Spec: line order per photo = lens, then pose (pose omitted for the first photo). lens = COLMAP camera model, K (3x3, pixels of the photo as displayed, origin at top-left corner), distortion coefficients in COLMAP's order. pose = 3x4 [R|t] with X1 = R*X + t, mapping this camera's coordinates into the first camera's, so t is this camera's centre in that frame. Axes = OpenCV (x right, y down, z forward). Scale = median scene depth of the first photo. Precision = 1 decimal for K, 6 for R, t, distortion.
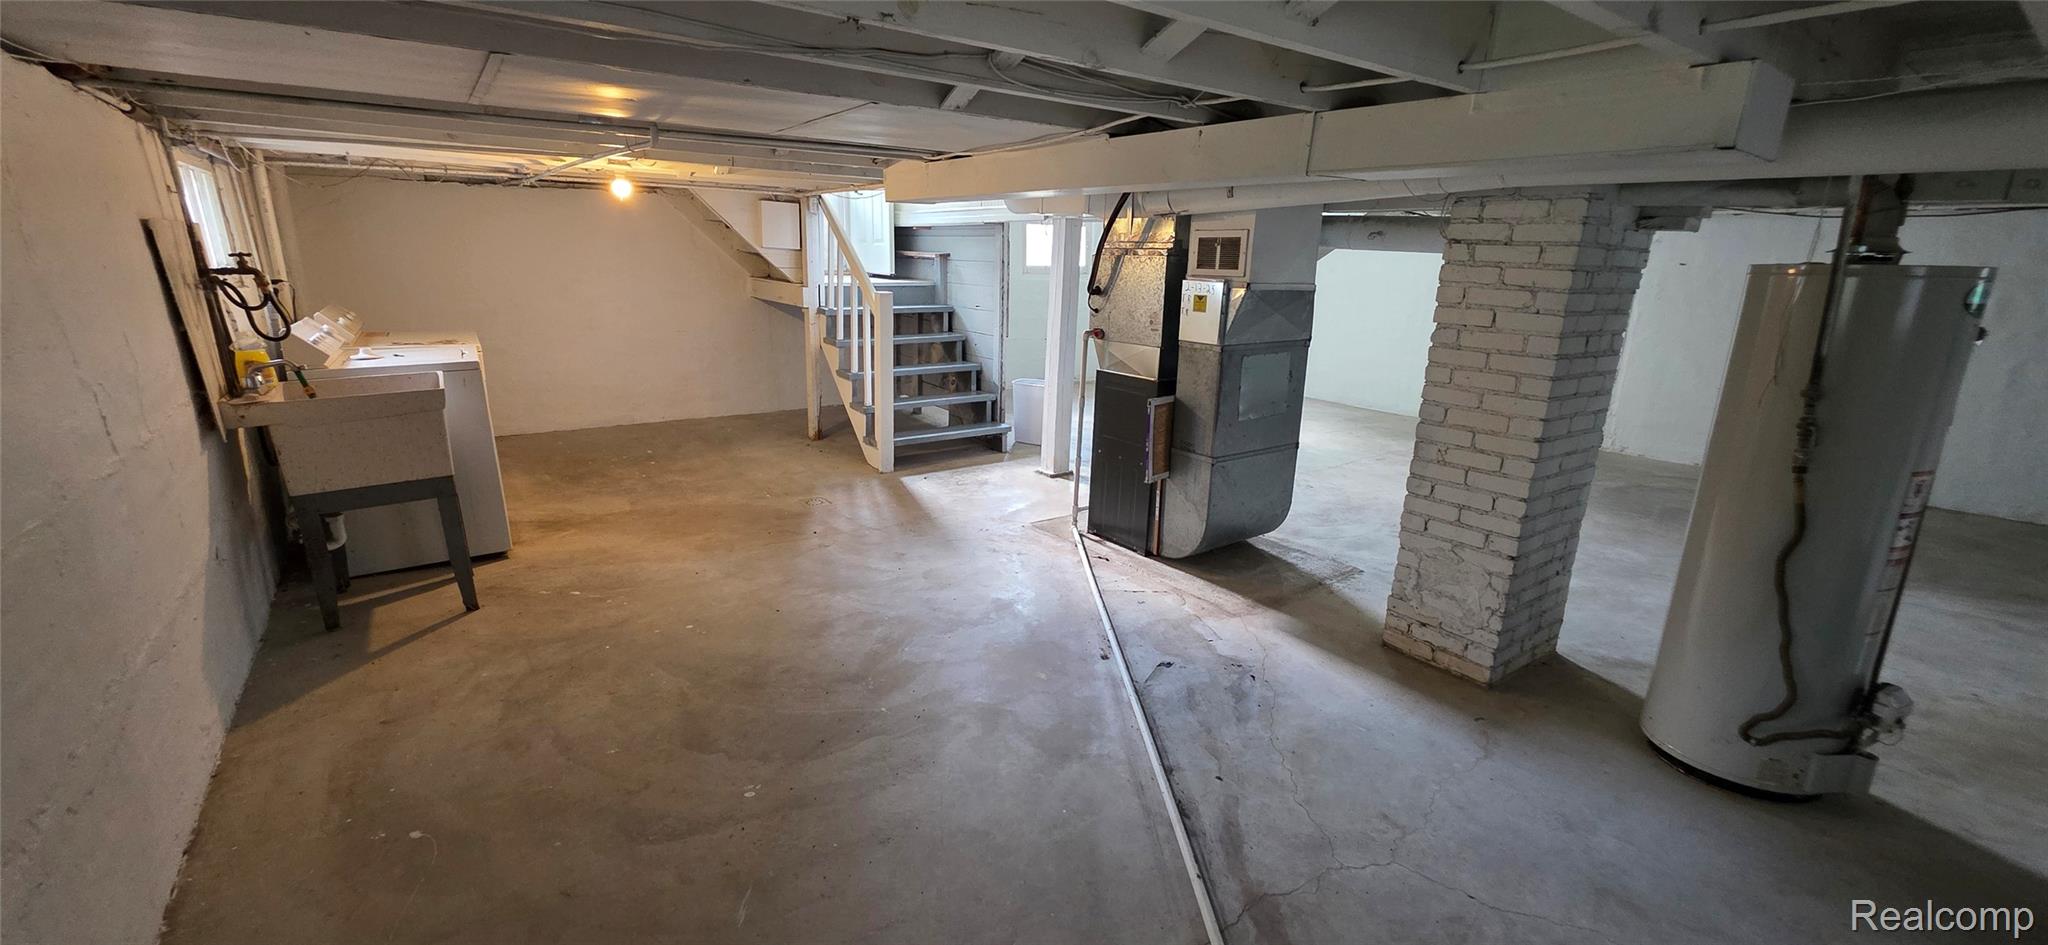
lens RADIAL K [[819.5, 0, 1018.7], [0, 819.5, 481.4], [0, 0, 1]] dist [0.006666, -0.000768]
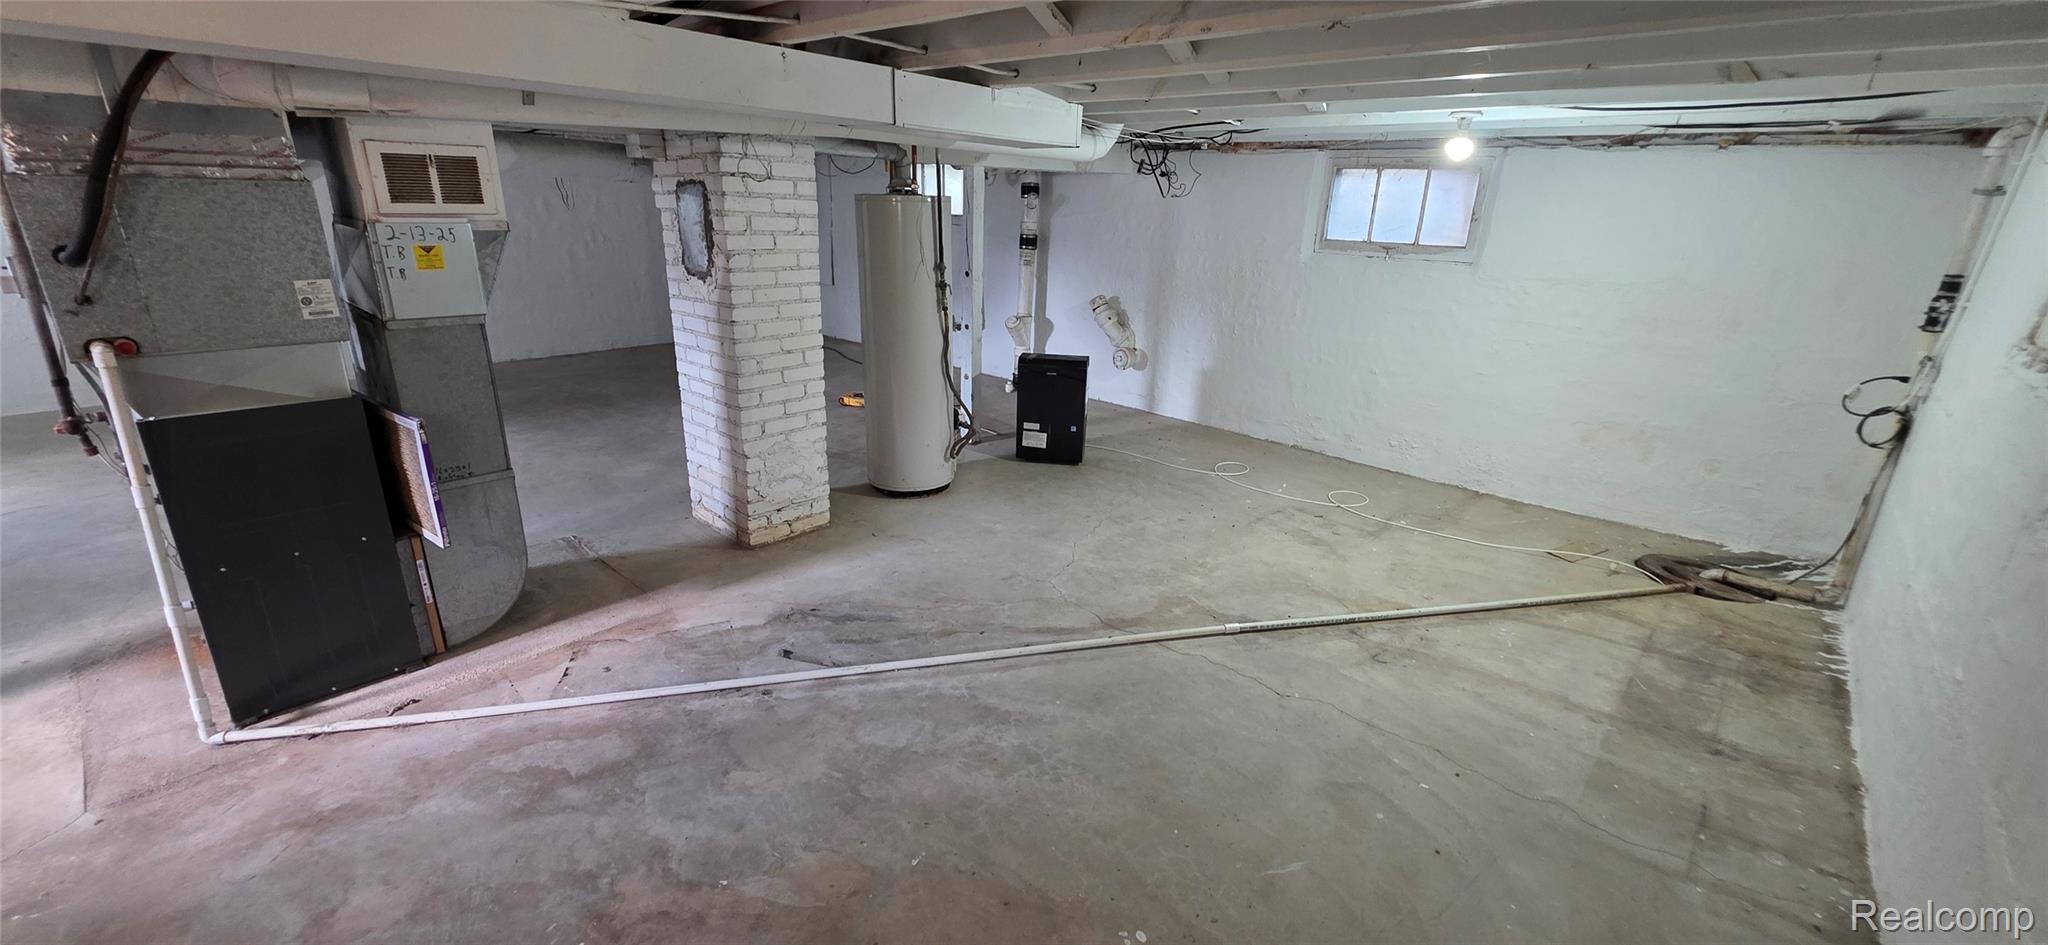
lens RADIAL K [[819.5, 0, 1027.7], [0, 819.5, 473.3], [0, 0, 1]] dist [0.006666, -0.000768]
pose [[-0.213621, -0.341142, 0.915417, -0.626812], [0.225228, 0.894606, 0.385945, -0.240779], [-0.950599, 0.288623, -0.114272, 0.772700]]
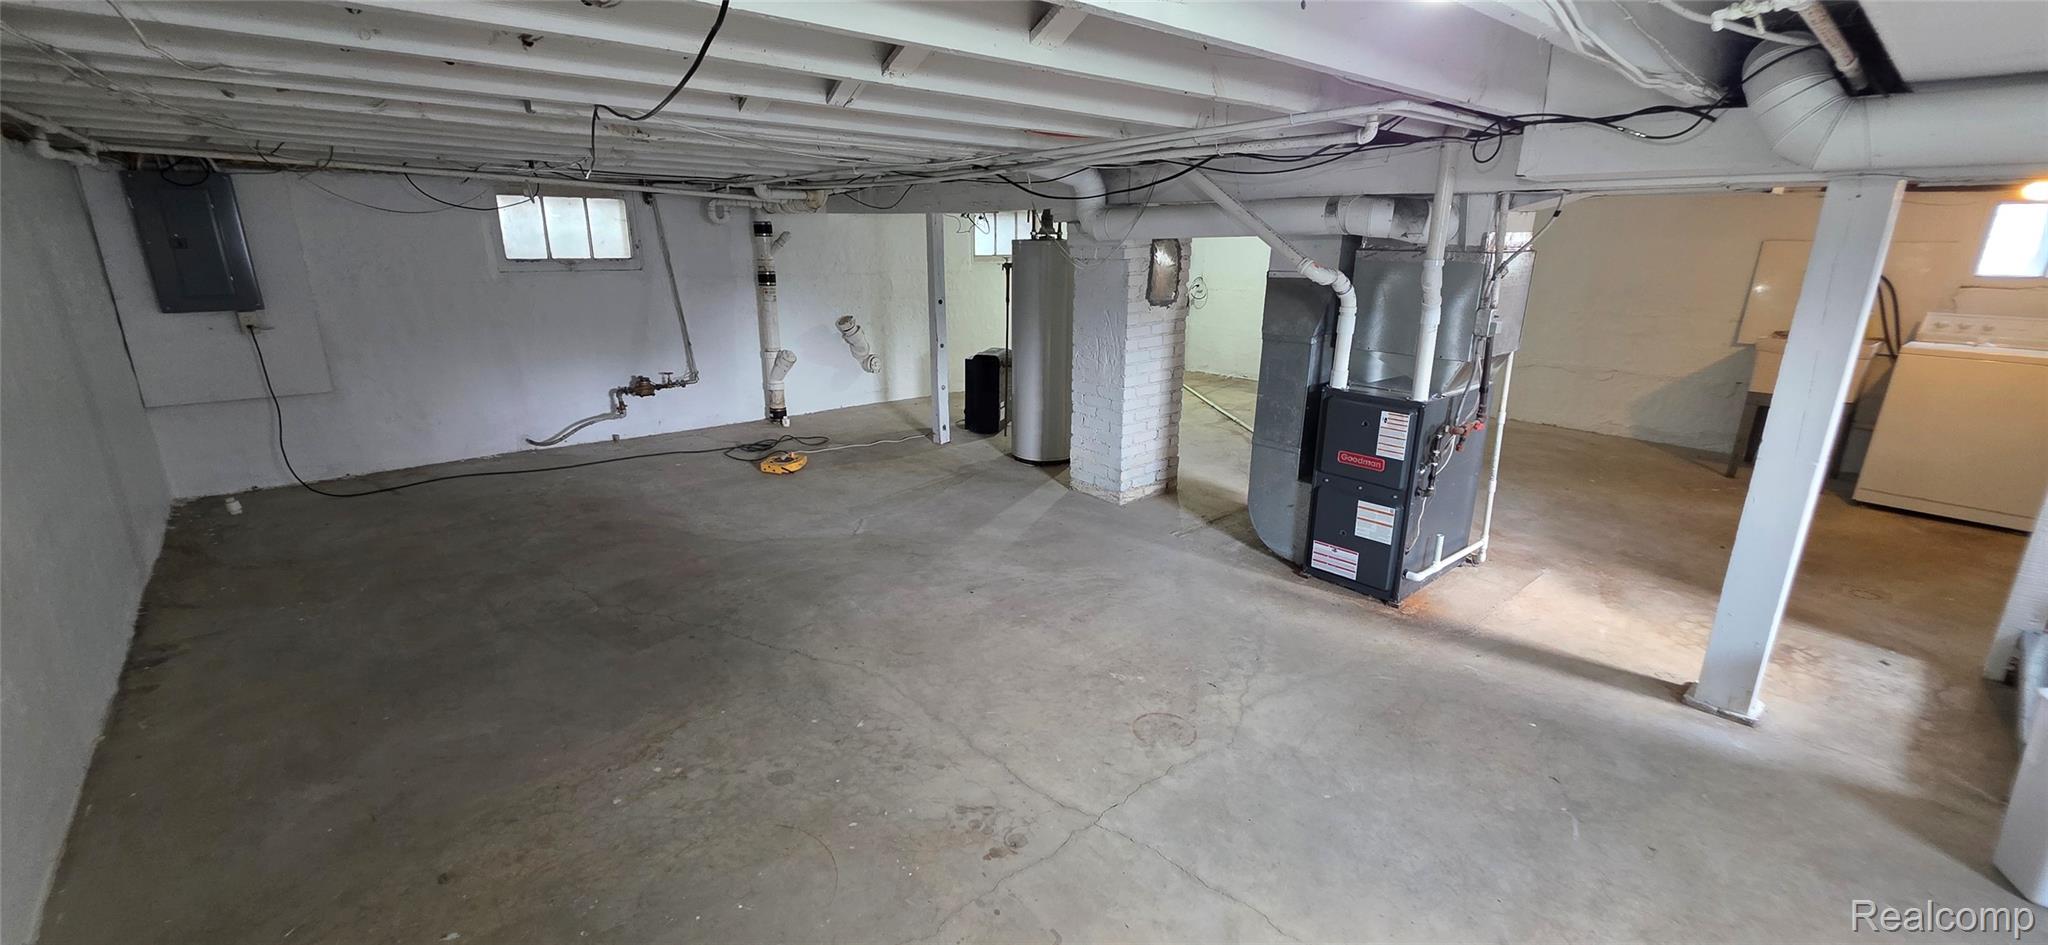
lens RADIAL K [[819.5, 0, 1026.9], [0, 819.5, 466.9], [0, 0, 1]] dist [0.006666, -0.000768]
pose [[-0.995417, 0.001097, -0.095626, 0.893539], [-0.049593, 0.849051, 0.525977, -0.663394], [0.081768, 0.528309, -0.845106, 2.341103]]
